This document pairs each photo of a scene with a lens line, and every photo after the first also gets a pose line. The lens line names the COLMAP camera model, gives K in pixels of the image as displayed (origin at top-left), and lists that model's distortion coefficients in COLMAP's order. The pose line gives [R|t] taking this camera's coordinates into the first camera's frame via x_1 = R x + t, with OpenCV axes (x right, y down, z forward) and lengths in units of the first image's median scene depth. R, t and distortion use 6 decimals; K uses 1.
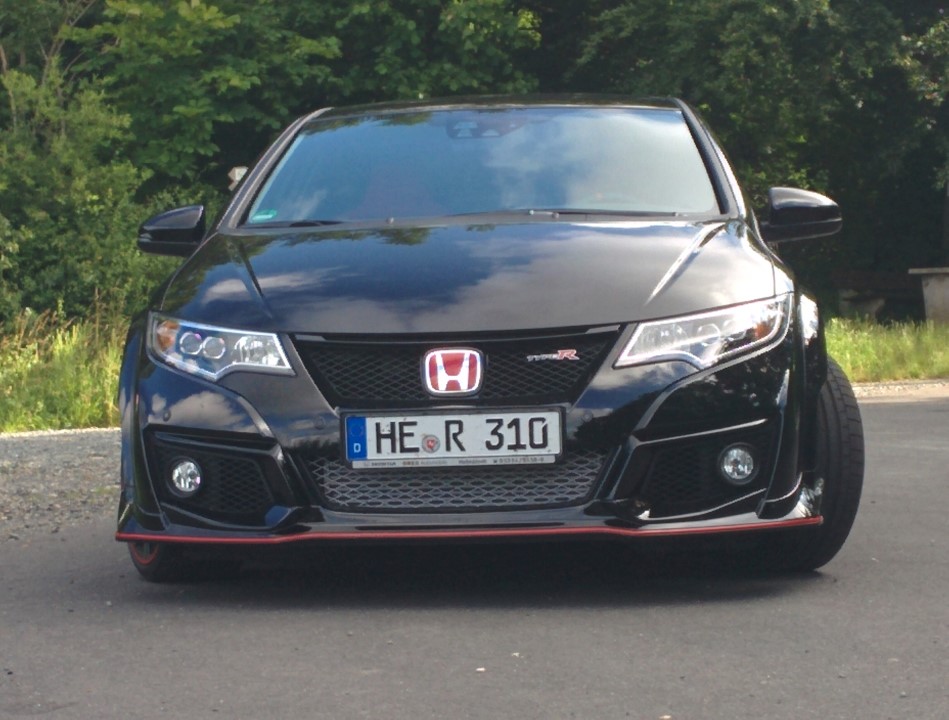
lens RADIAL K [[3017.2, 0, 474.5], [0, 3017.2, 360.0], [0, 0, 1]] dist [0.049614, 1.747693]
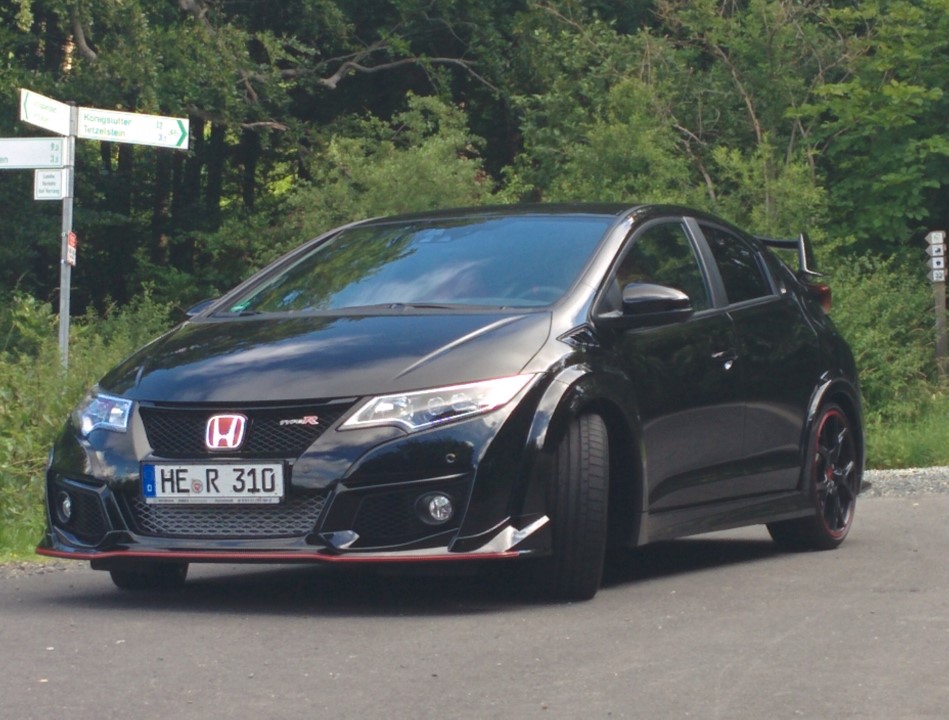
lens RADIAL K [[3017.2, 0, 474.5], [0, 3017.2, 360.0], [0, 0, 1]] dist [0.049614, 1.747693]
pose [[0.927659, 0.008482, -0.373332, 0.585175], [-0.013549, 0.999848, -0.010948, -0.014589], [0.373183, 0.015215, 0.927633, -0.180011]]
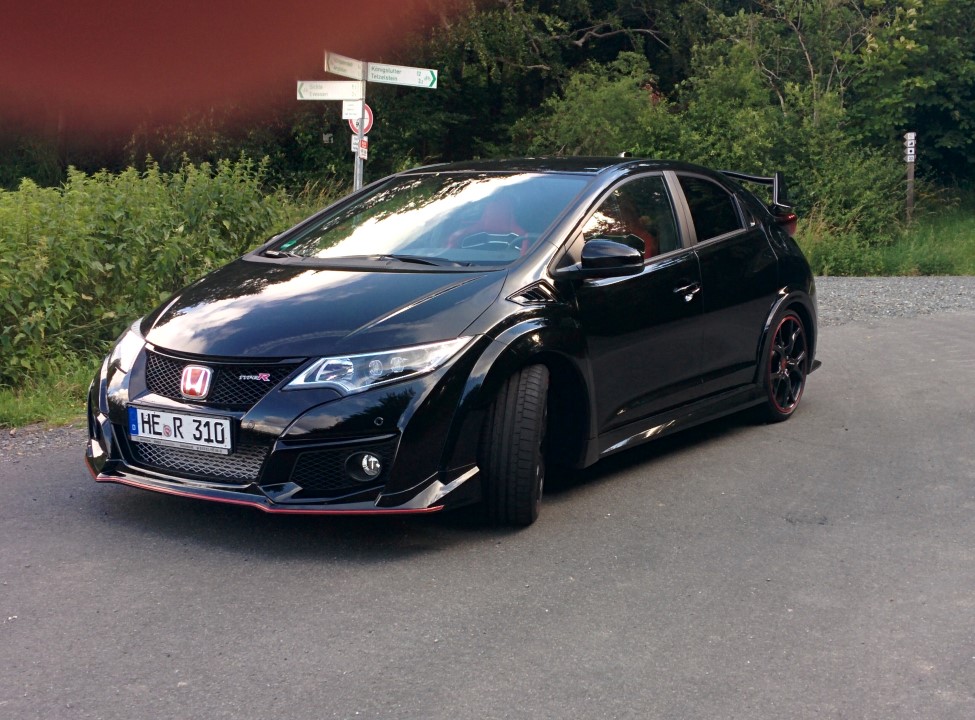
lens RADIAL K [[1352.3, 0, 504.4], [0, 1352.3, 360.5], [0, 0, 1]] dist [0.072362, 0.010537]
pose [[0.864330, 0.094562, -0.493955, 0.453249], [-0.032070, 0.990529, 0.133509, -0.100650], [0.501901, -0.099555, 0.859176, 0.504761]]
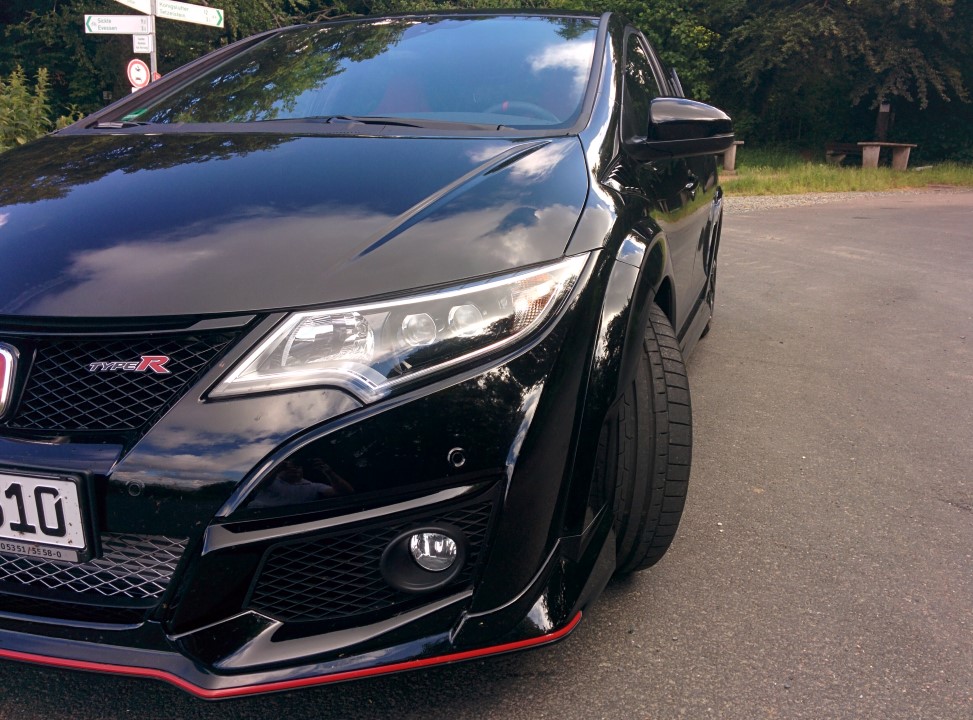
lens RADIAL K [[870.3, 0, 486.5], [0, 870.3, 360.0], [0, 0, 1]] dist [0.044061, -0.010549]
pose [[0.968002, 0.088918, -0.234661, 0.139197], [-0.033742, 0.972746, 0.229403, -0.046120], [0.248663, -0.214145, 0.944621, 0.854585]]
